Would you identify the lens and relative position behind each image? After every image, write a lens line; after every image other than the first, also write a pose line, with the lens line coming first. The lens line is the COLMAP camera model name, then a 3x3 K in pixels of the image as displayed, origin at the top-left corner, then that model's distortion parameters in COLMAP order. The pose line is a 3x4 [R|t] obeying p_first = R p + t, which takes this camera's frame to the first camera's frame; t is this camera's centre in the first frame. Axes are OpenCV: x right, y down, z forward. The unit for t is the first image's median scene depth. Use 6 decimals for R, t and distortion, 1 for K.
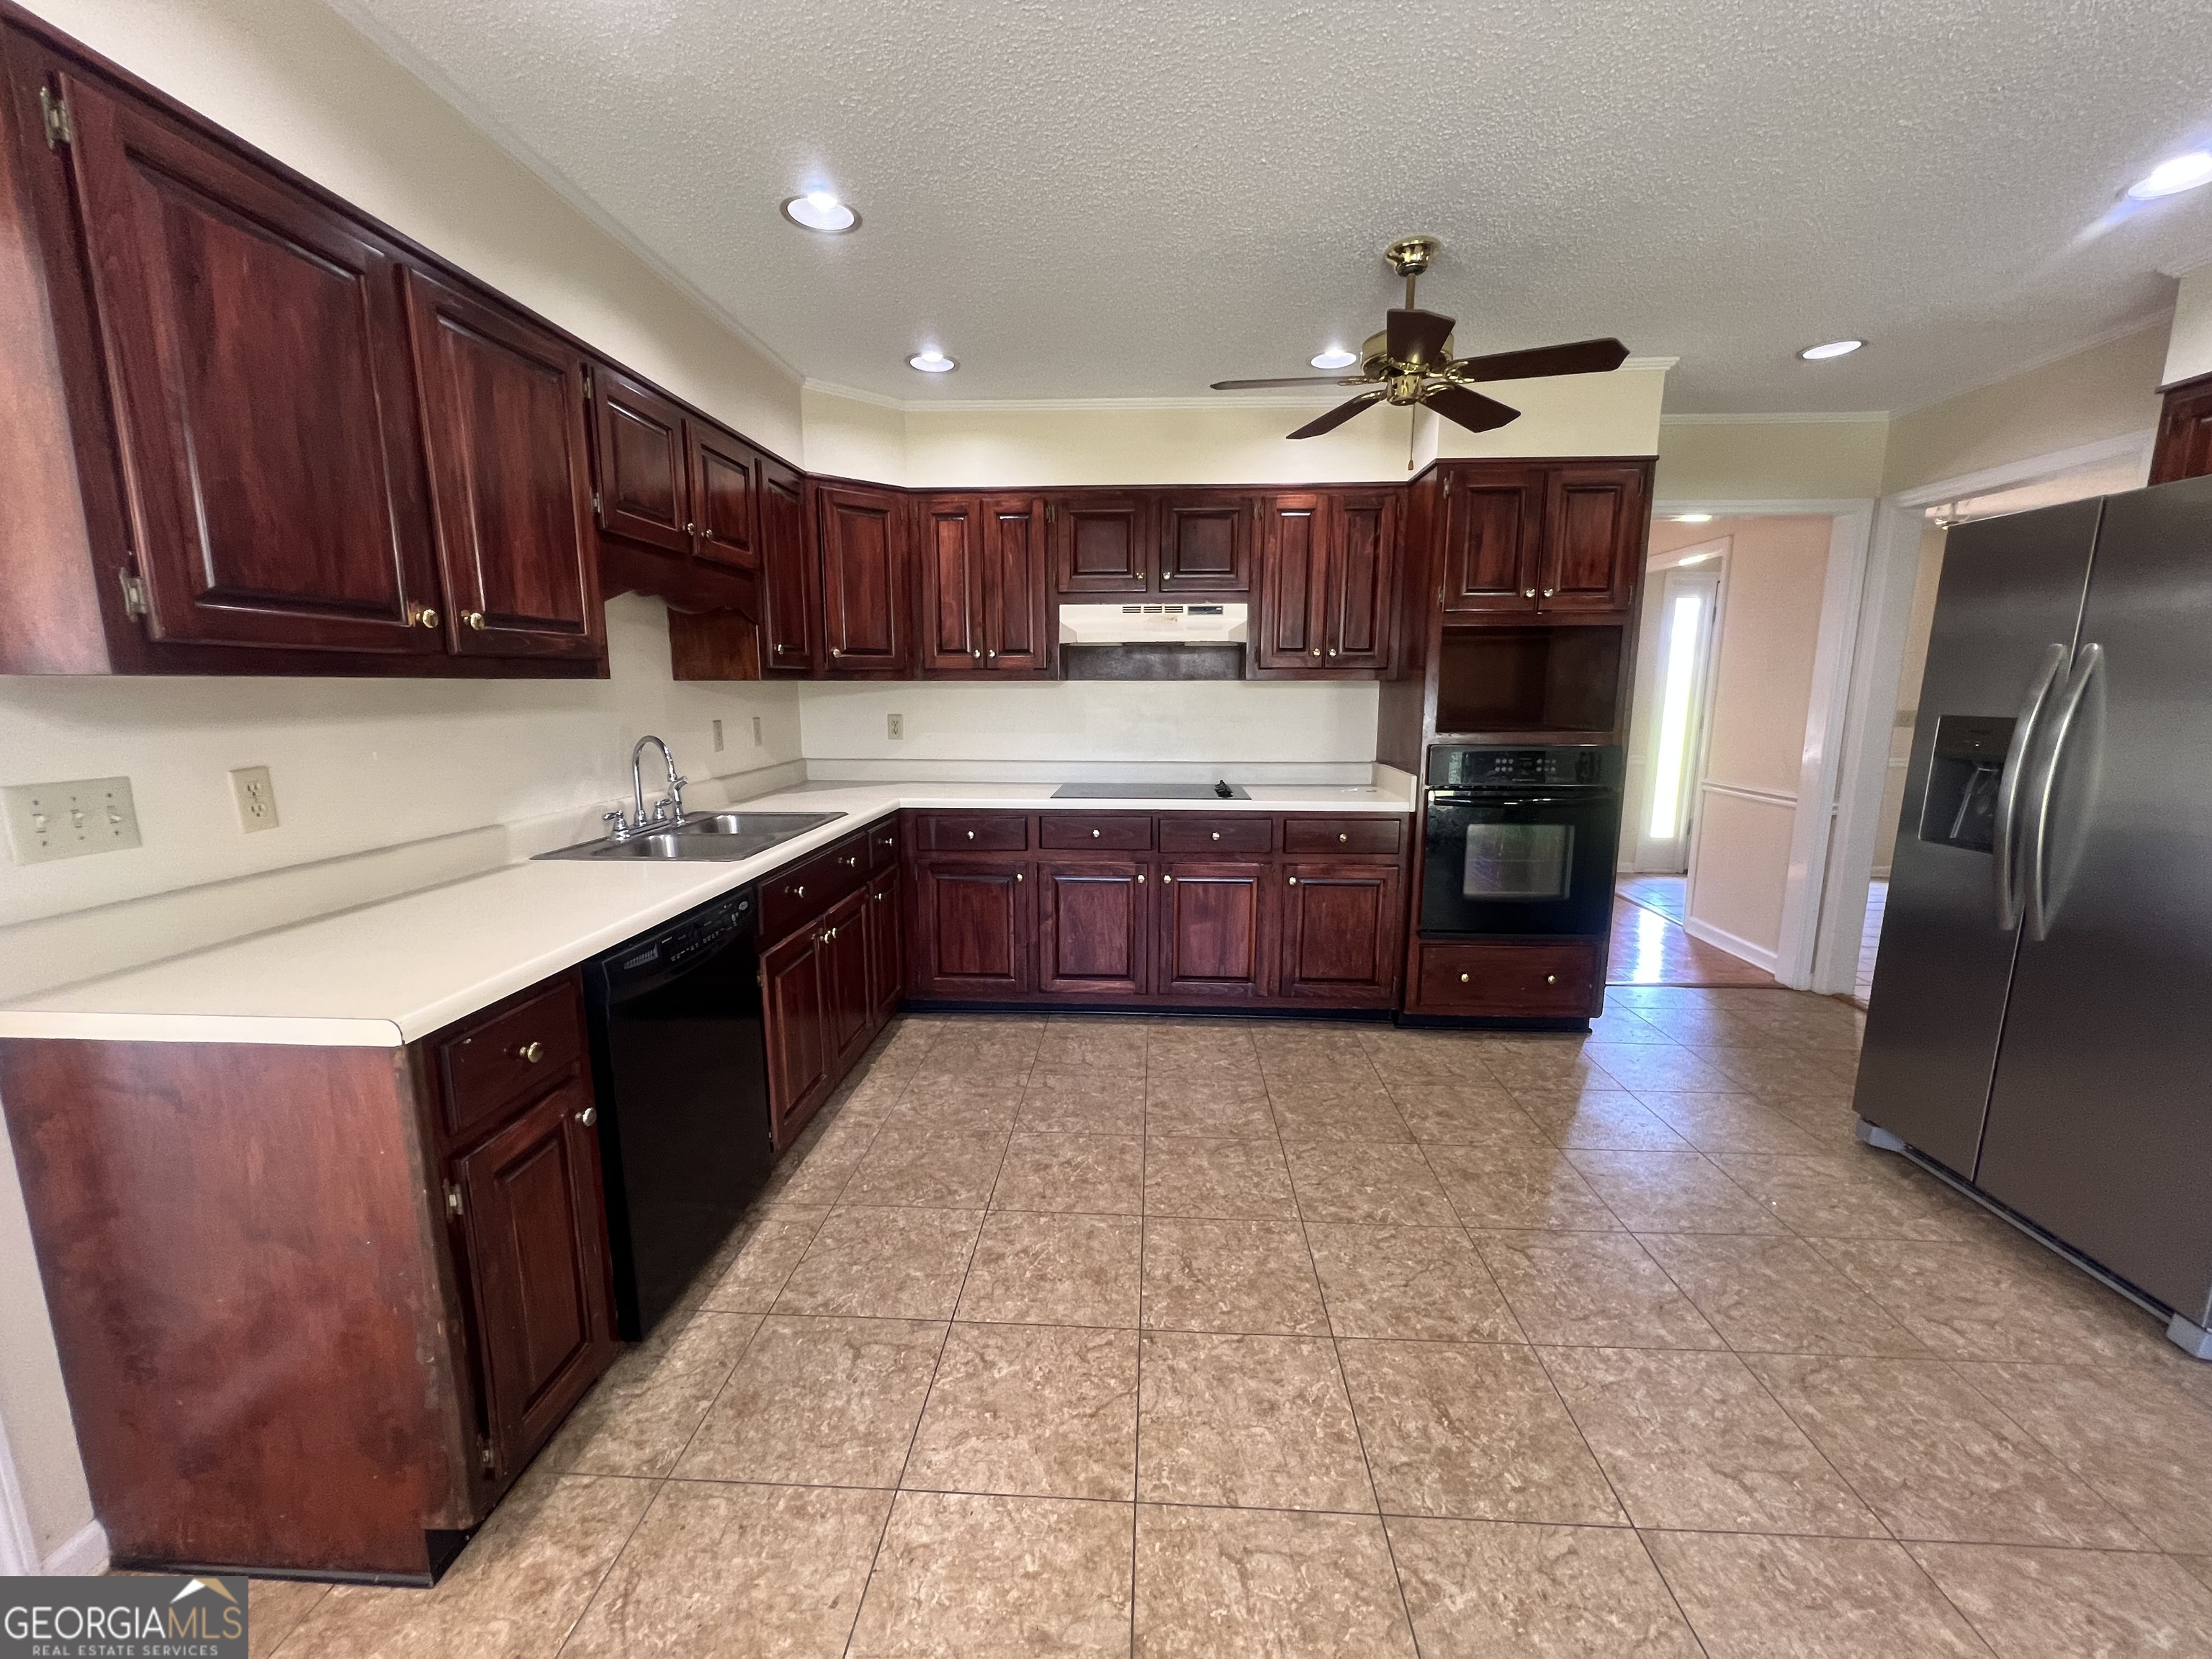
lens RADIAL K [[888.0, 0, 1104.7], [0, 888.0, 832.1], [0, 0, 1]] dist [-0.000397, -0.000038]
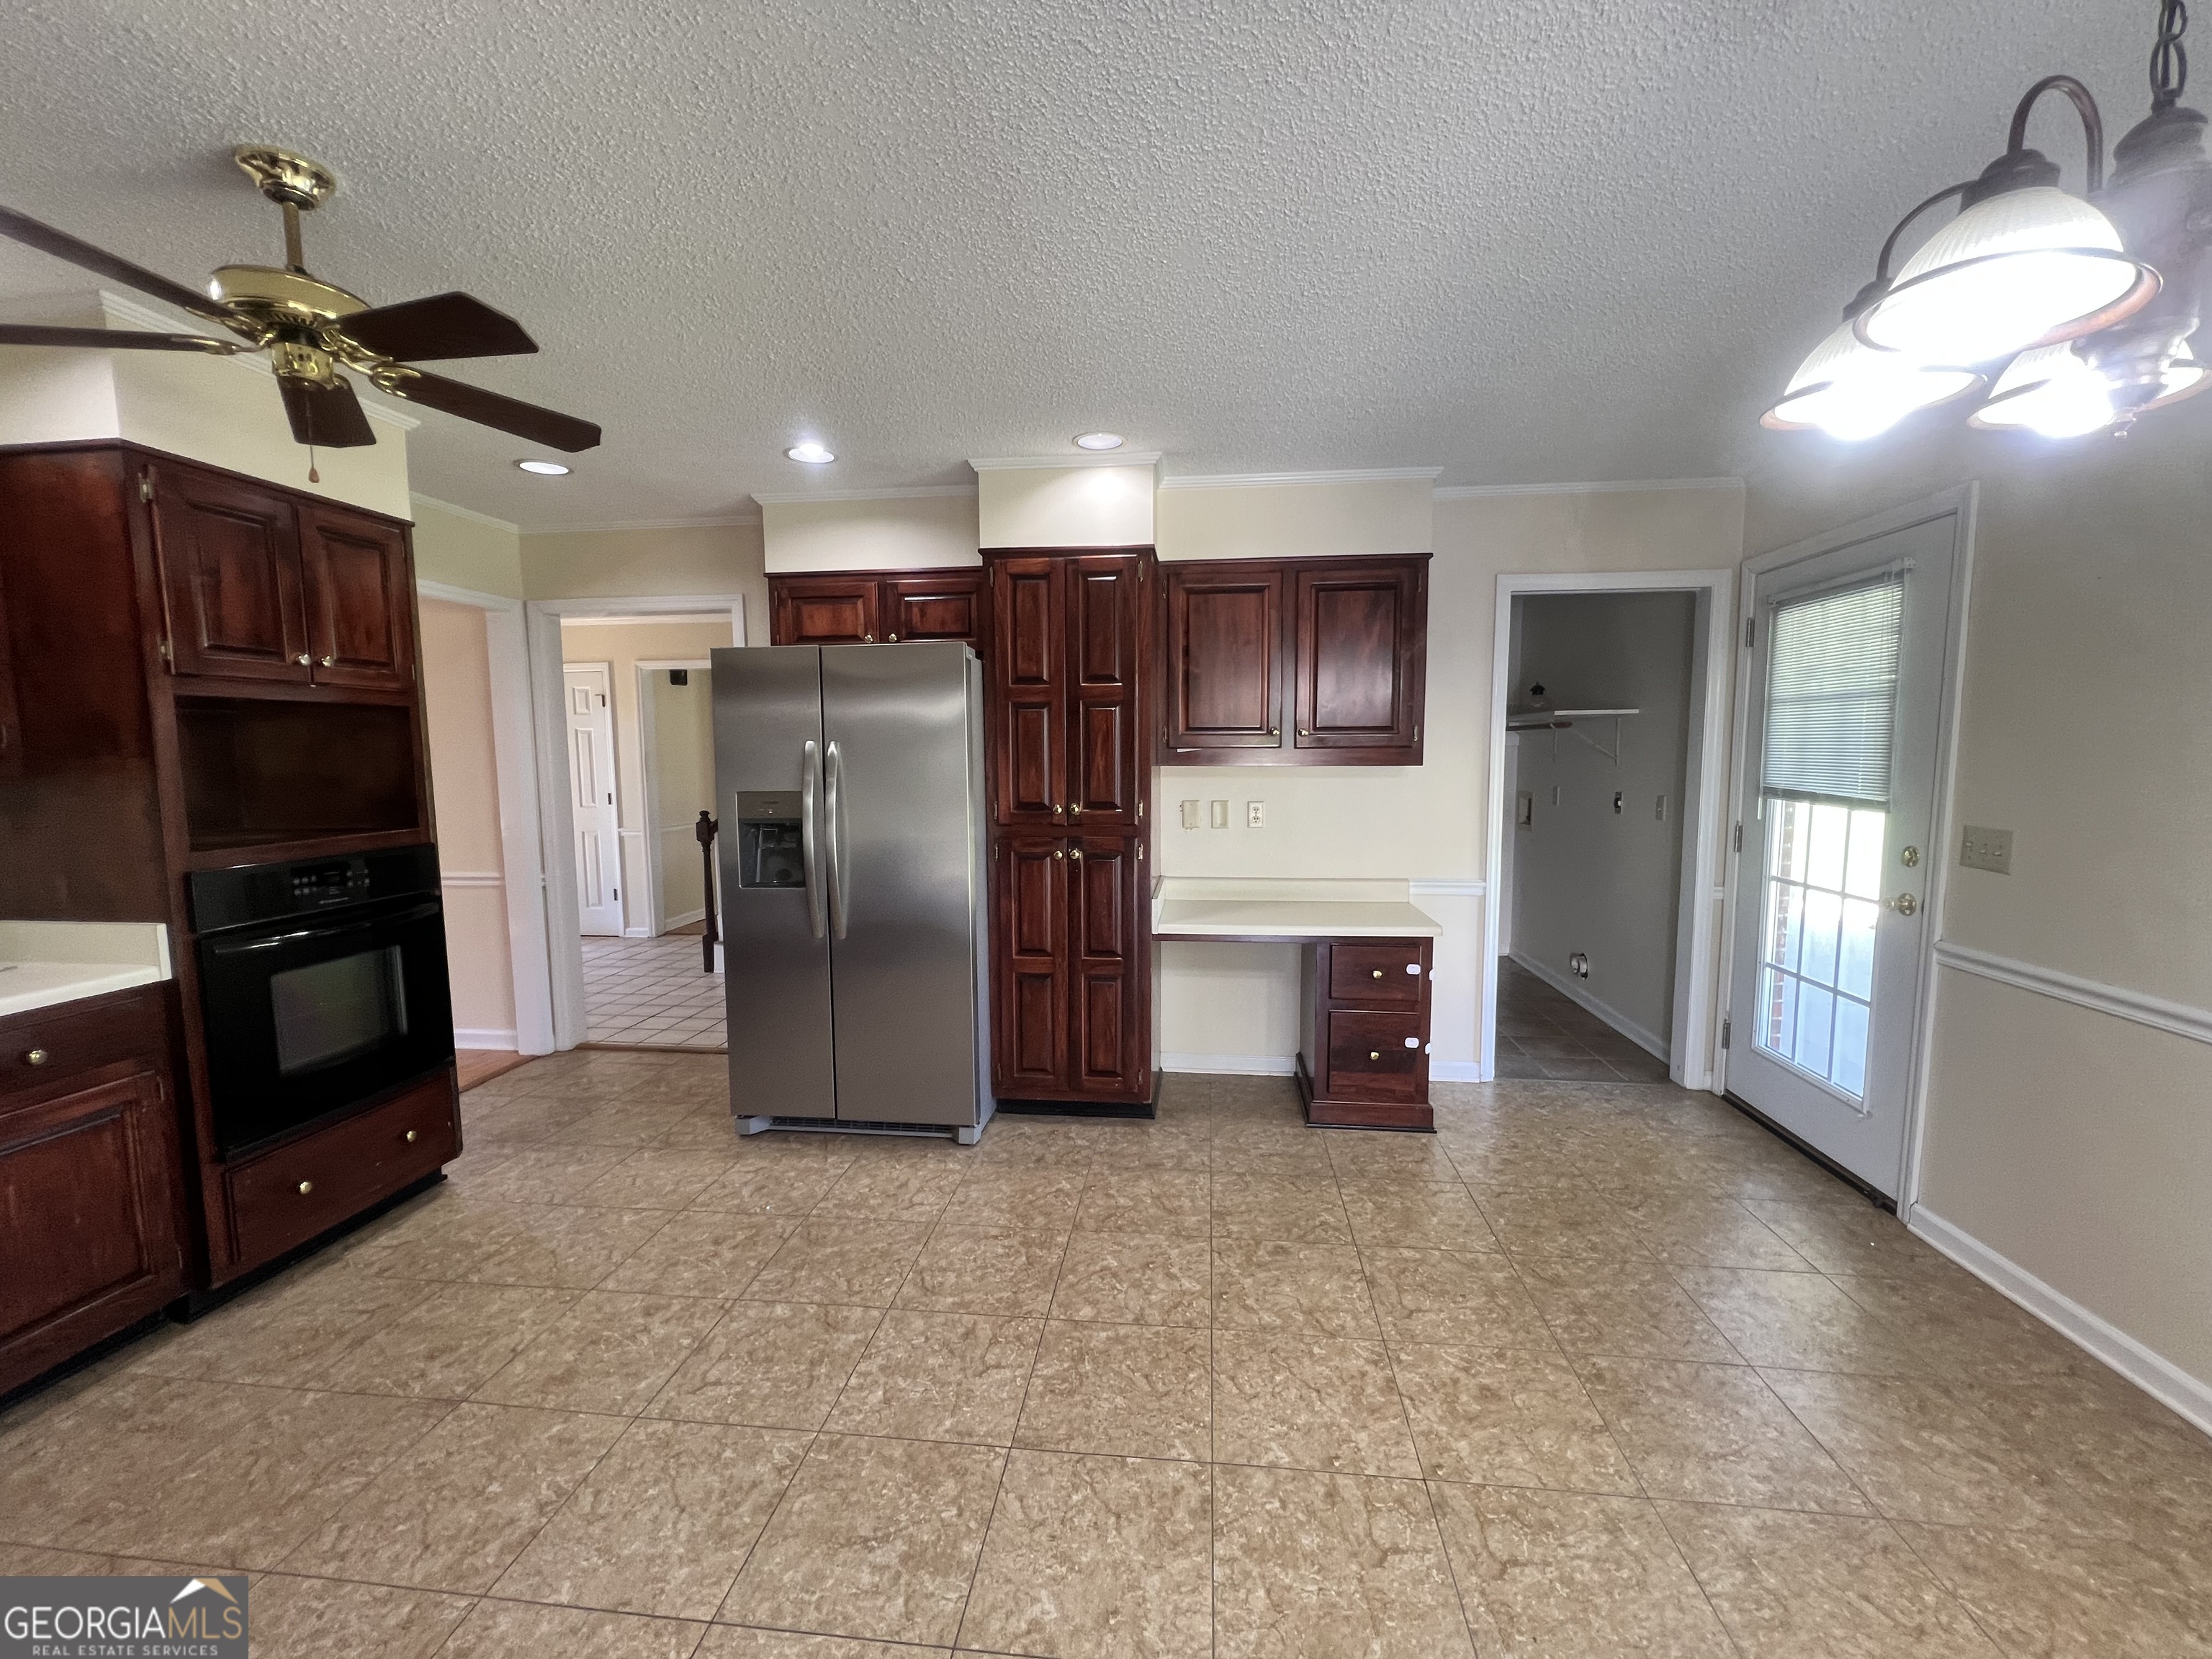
lens RADIAL K [[888.0, 0, 1104.6], [0, 888.0, 834.1], [0, 0, 1]] dist [-0.000397, -0.000038]
pose [[0.055086, -0.095566, 0.993898, -0.360321], [0.173319, 0.981213, 0.084741, -0.094668], [-0.983324, 0.167593, 0.070614, 0.414356]]
